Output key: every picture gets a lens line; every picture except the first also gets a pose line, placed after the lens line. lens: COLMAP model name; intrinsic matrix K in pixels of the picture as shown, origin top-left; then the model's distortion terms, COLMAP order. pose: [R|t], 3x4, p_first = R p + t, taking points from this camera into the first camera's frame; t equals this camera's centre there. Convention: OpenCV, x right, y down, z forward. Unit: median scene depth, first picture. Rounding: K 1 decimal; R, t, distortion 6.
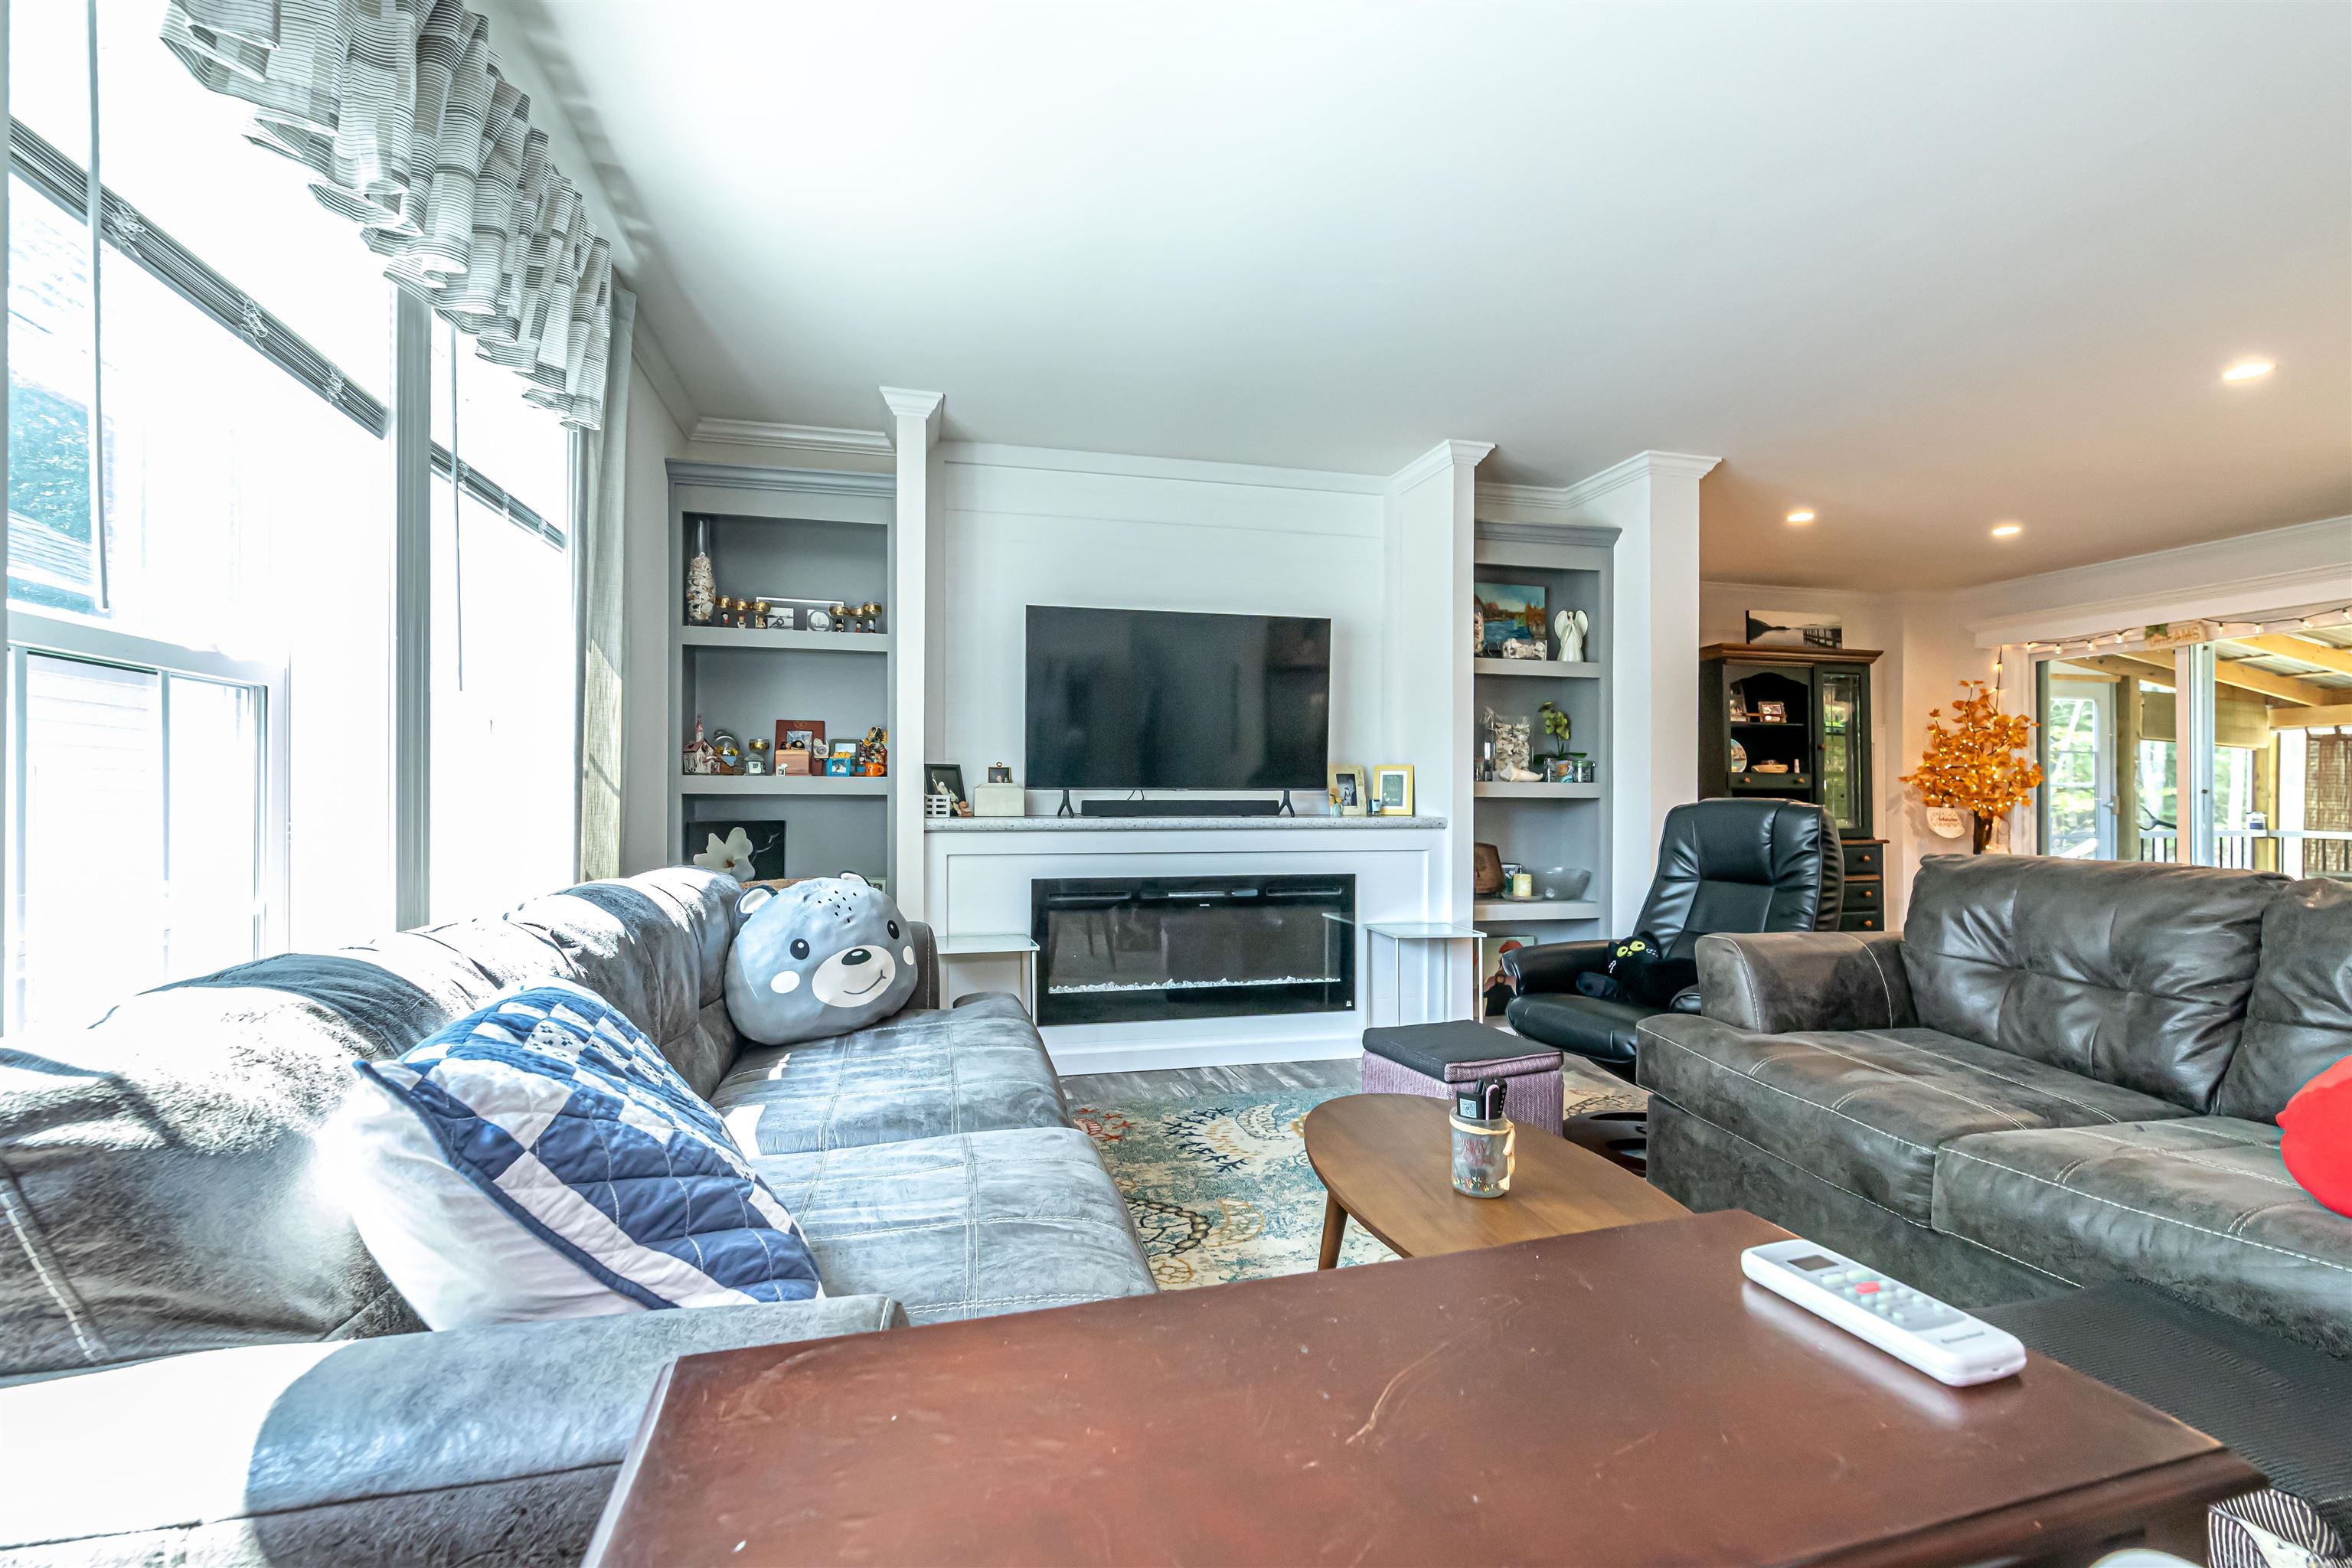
lens RADIAL K [[1022.2, 0, 1136.5], [0, 1022.2, 793.4], [0, 0, 1]] dist [-0.001544, -0.000256]
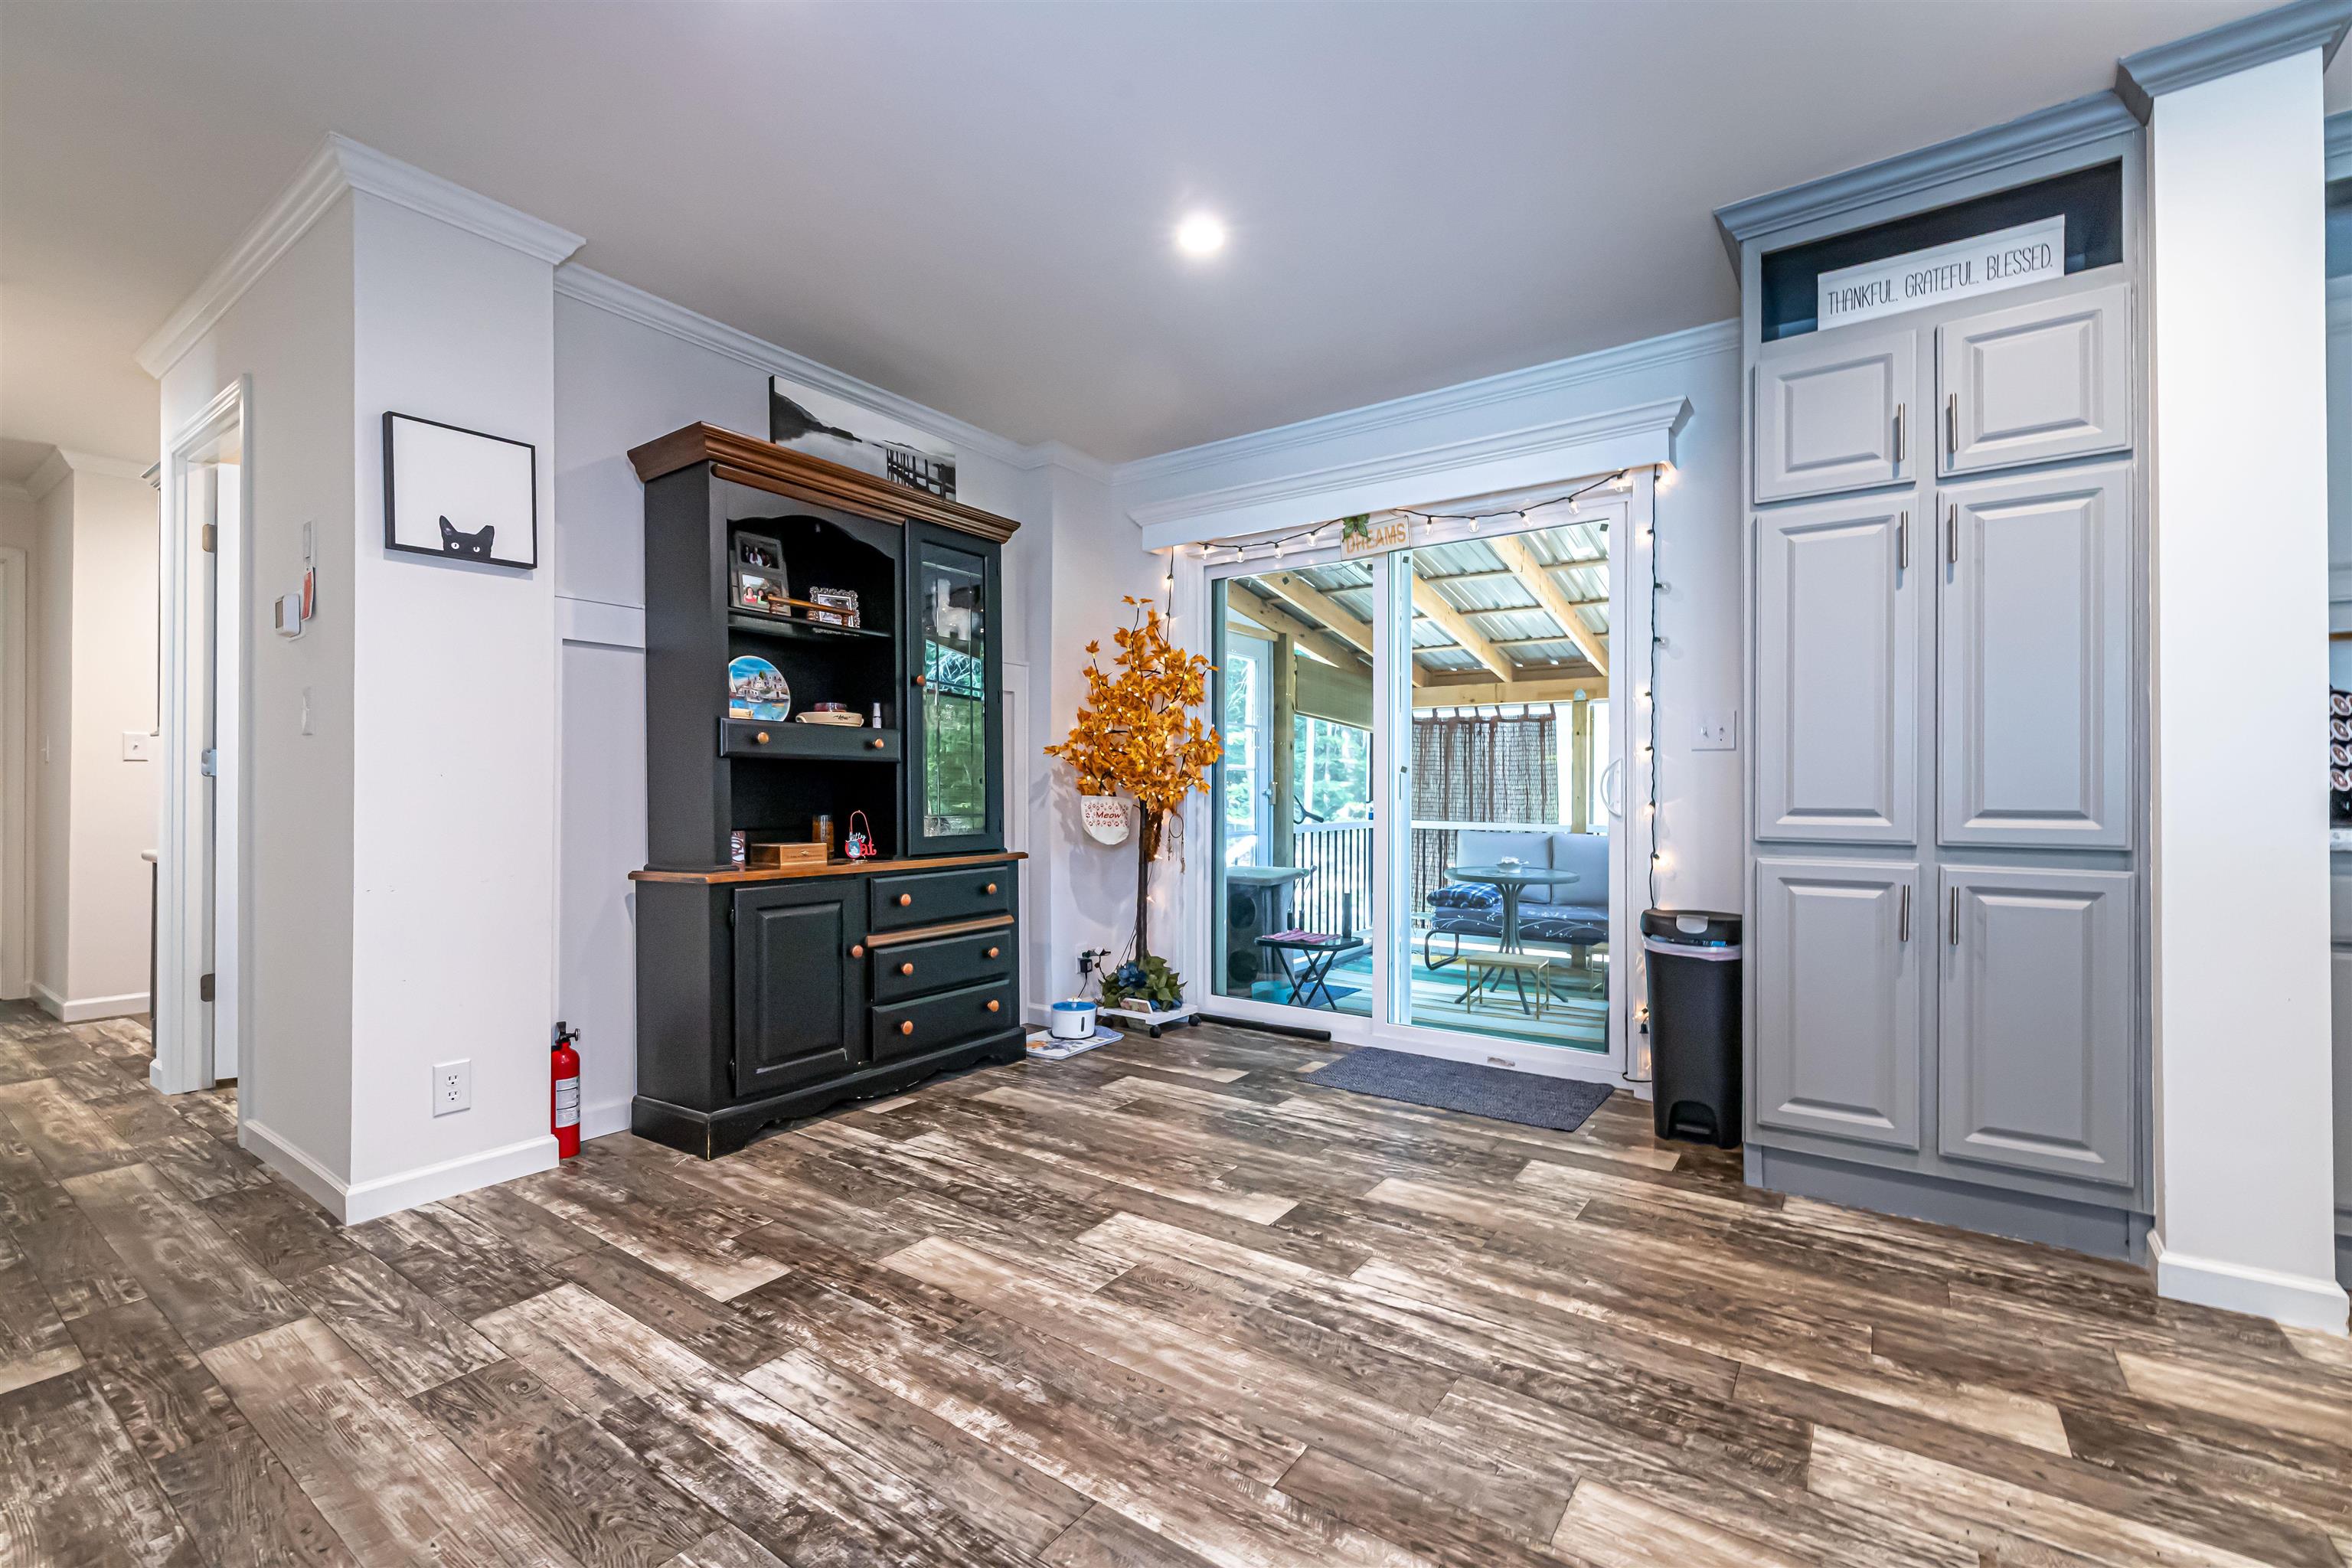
lens RADIAL K [[1022.2, 0, 1136.5], [0, 1022.2, 793.4], [0, 0, 1]] dist [-0.001544, -0.000256]
pose [[0.767609, -0.000714, 0.640918, 0.410680], [-0.002790, 0.999986, 0.004456, 0.009465], [-0.640912, -0.005208, 0.767597, 0.513309]]
